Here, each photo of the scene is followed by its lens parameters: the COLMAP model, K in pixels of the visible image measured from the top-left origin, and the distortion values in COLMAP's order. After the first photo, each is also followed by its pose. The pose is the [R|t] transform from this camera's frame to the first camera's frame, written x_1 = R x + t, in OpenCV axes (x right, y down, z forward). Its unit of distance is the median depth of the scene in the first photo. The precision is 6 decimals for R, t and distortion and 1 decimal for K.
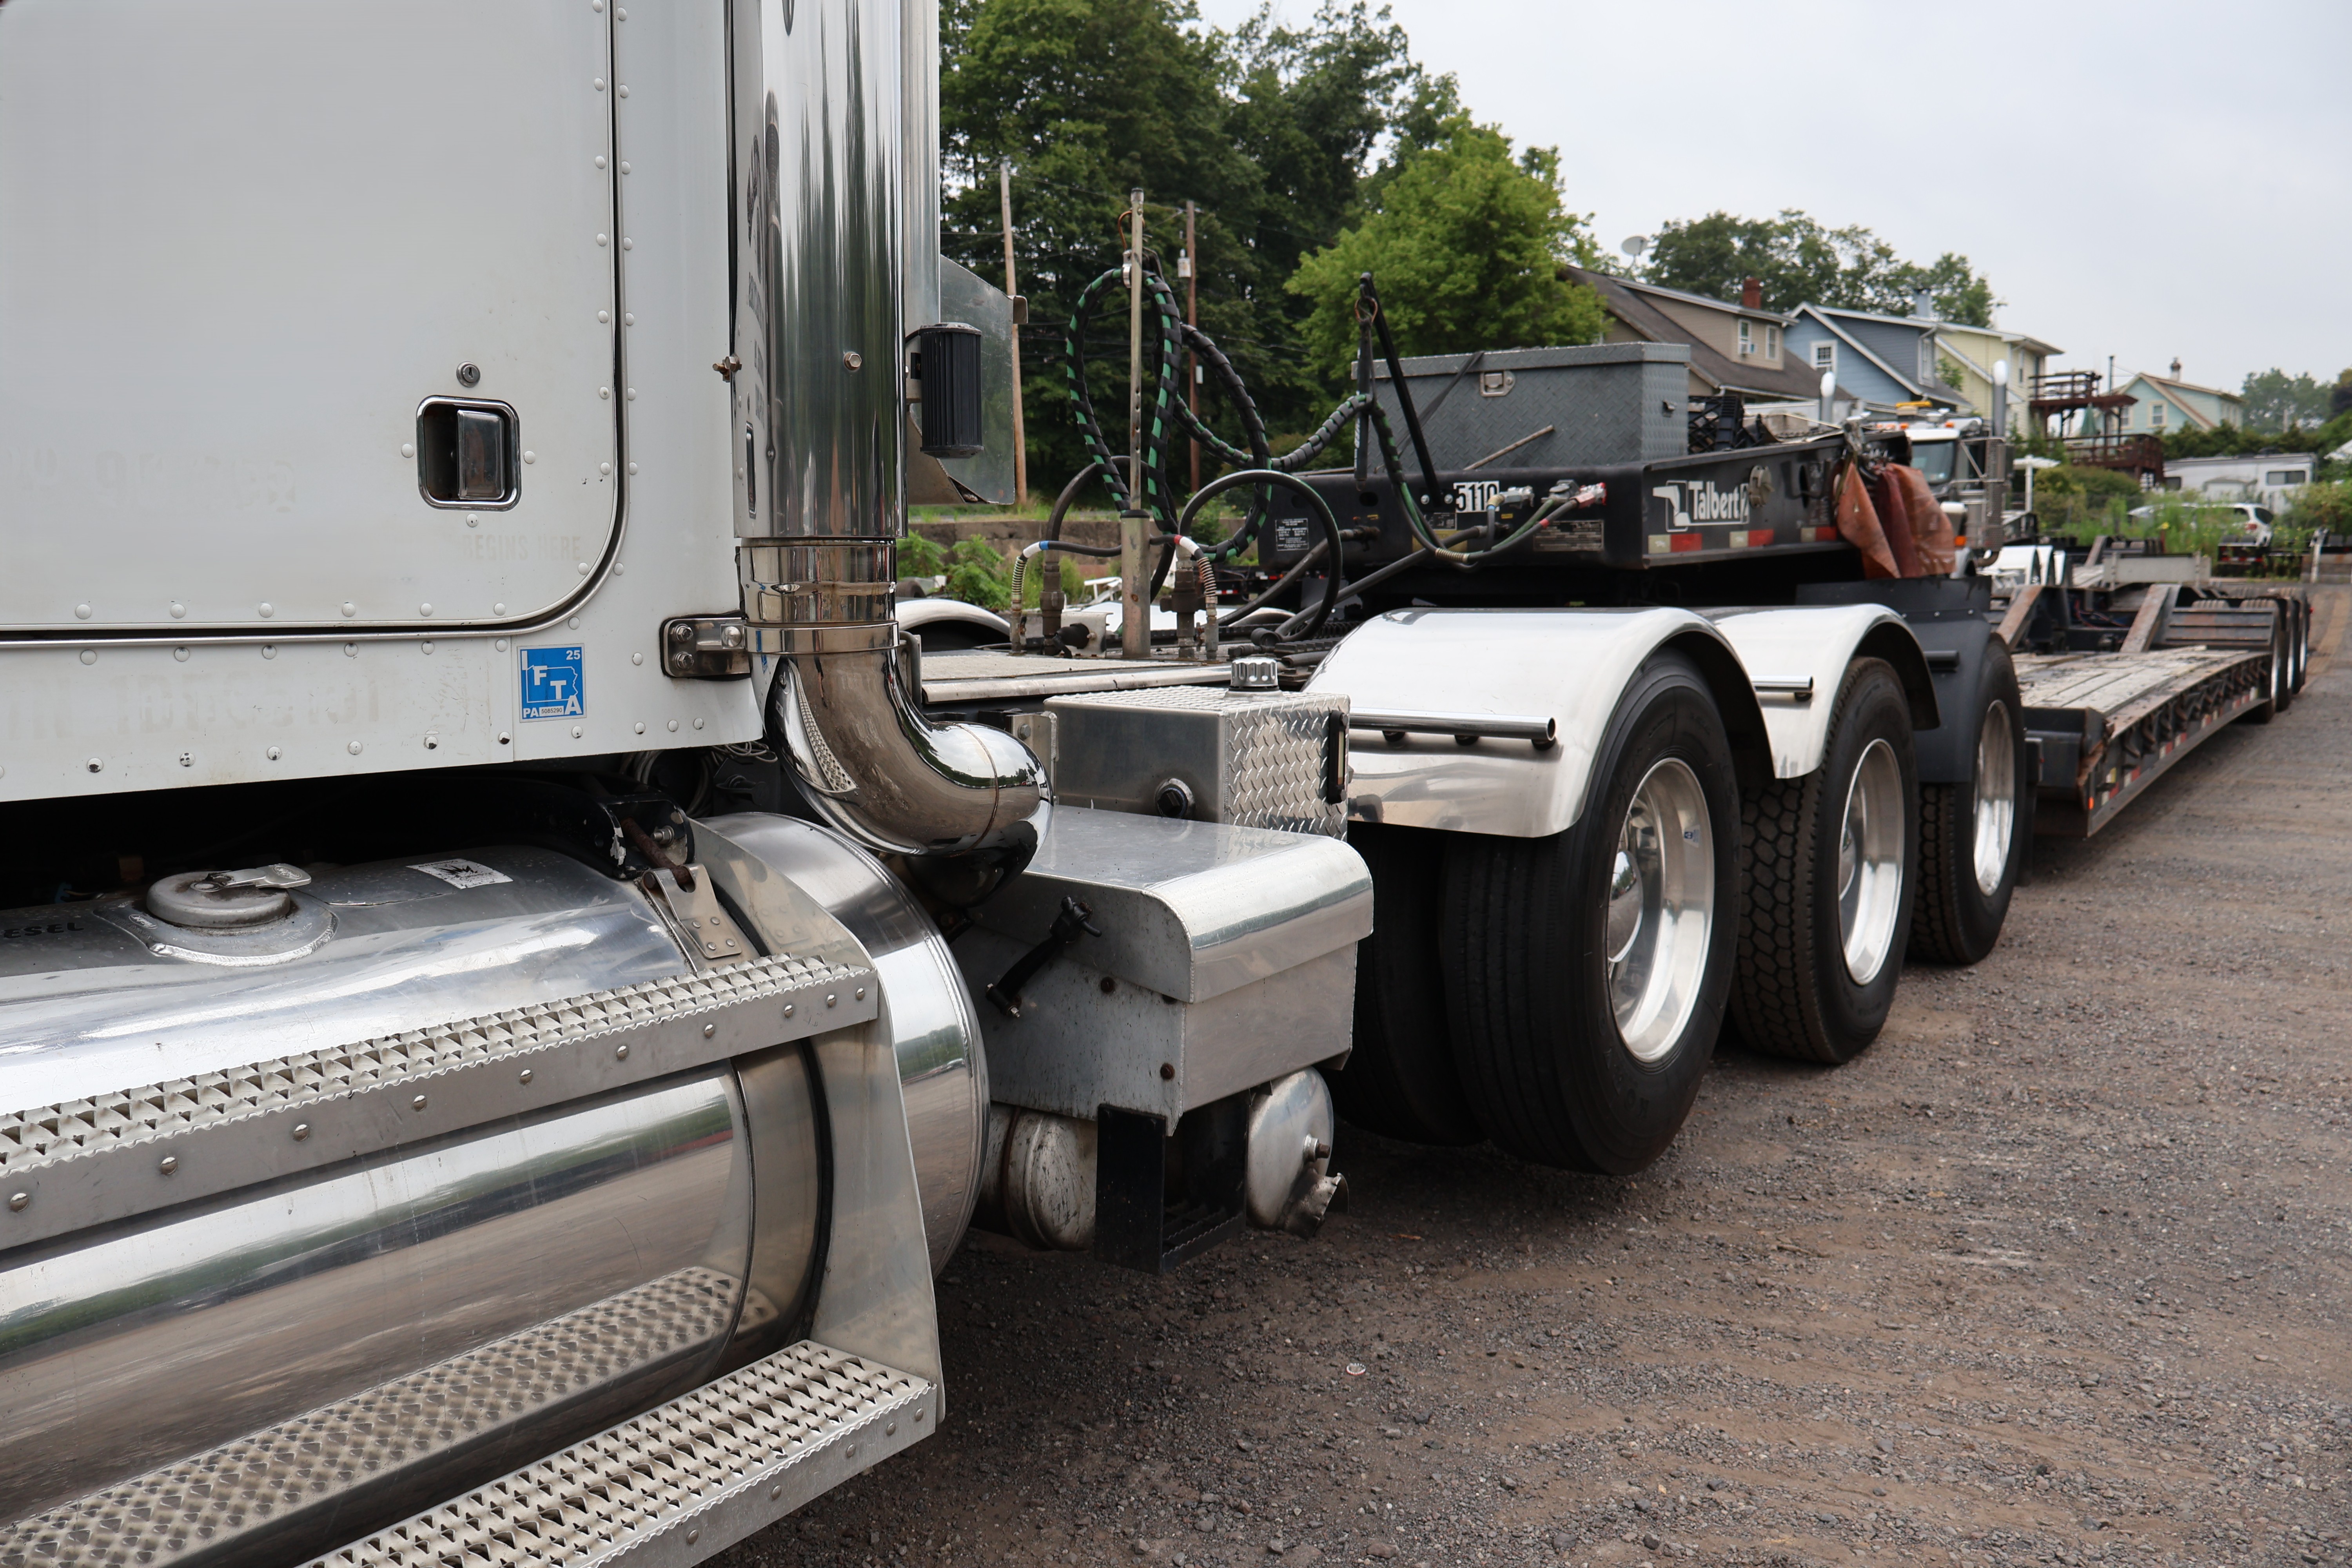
lens RADIAL K [[1942.8, 0, 1172.6], [0, 1942.8, 788.1], [0, 0, 1]] dist [-0.003333, -0.000068]
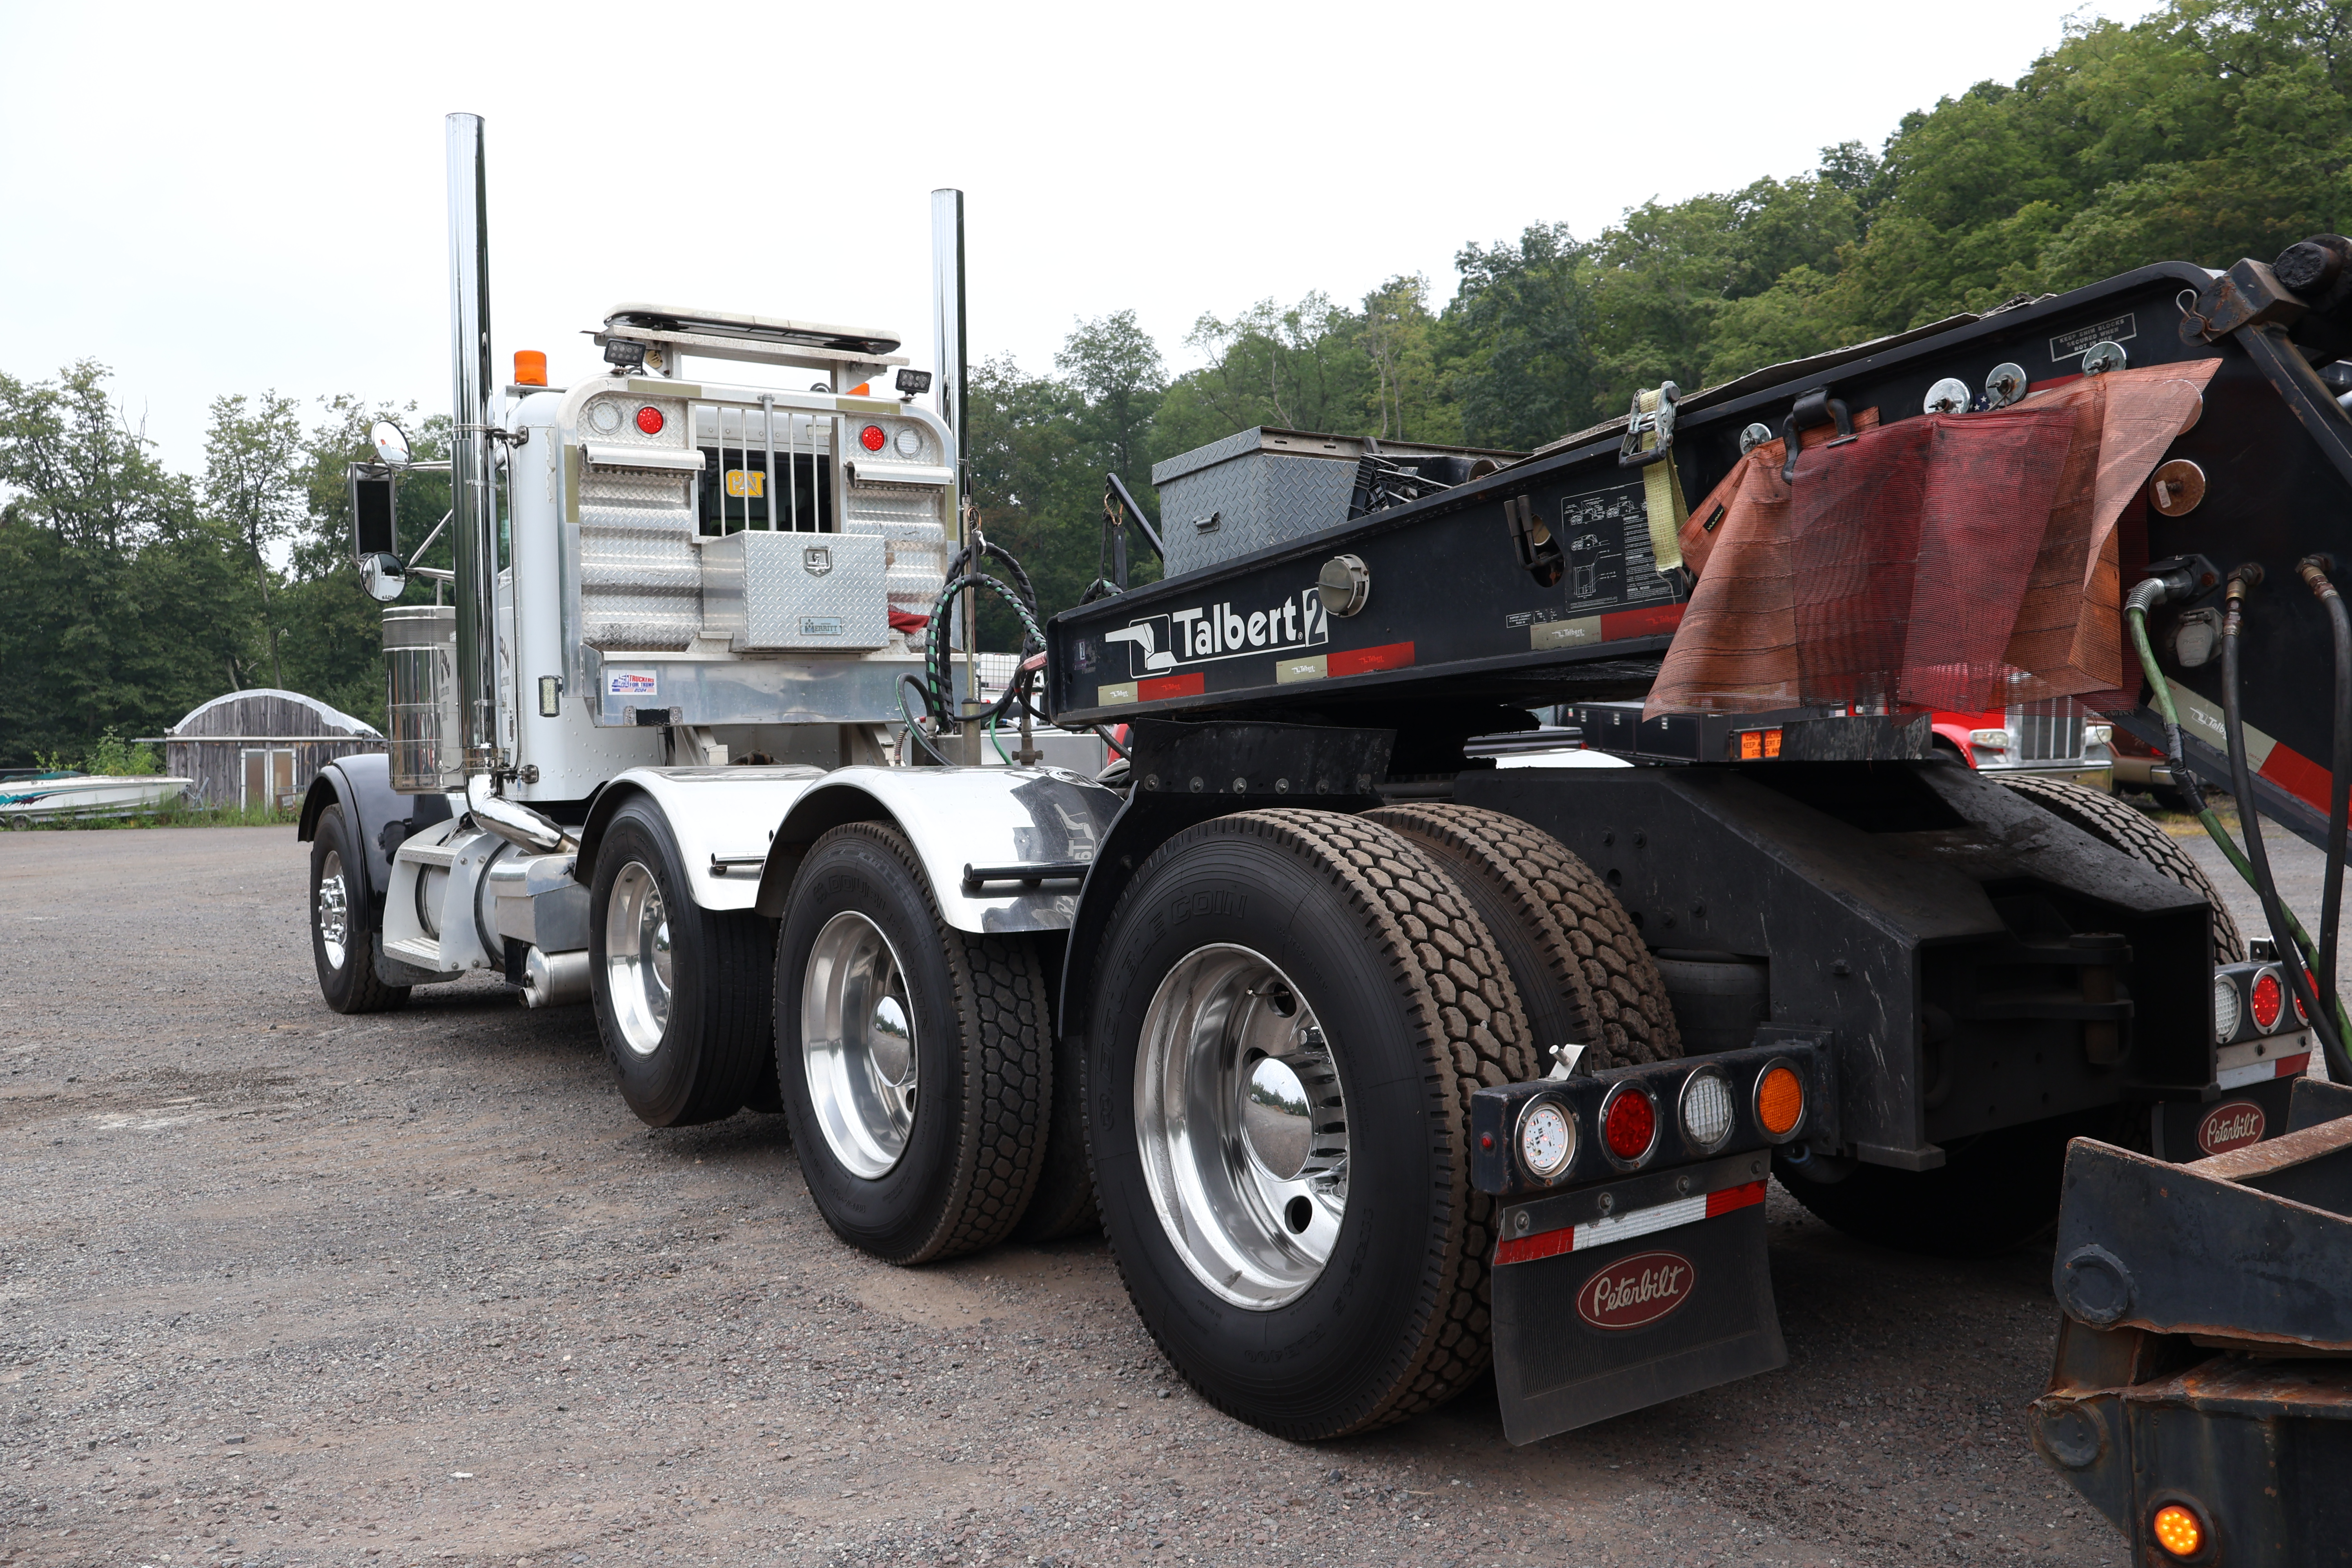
lens RADIAL K [[1947.9, 0, 1169.3], [0, 1947.9, 775.1], [0, 0, 1]] dist [-0.000855, 0.002129]
pose [[-0.371728, 0.017586, -0.928175, 0.111890], [-0.076202, 0.995869, 0.049387, -0.014139], [0.925209, 0.089087, -0.368852, 0.142017]]
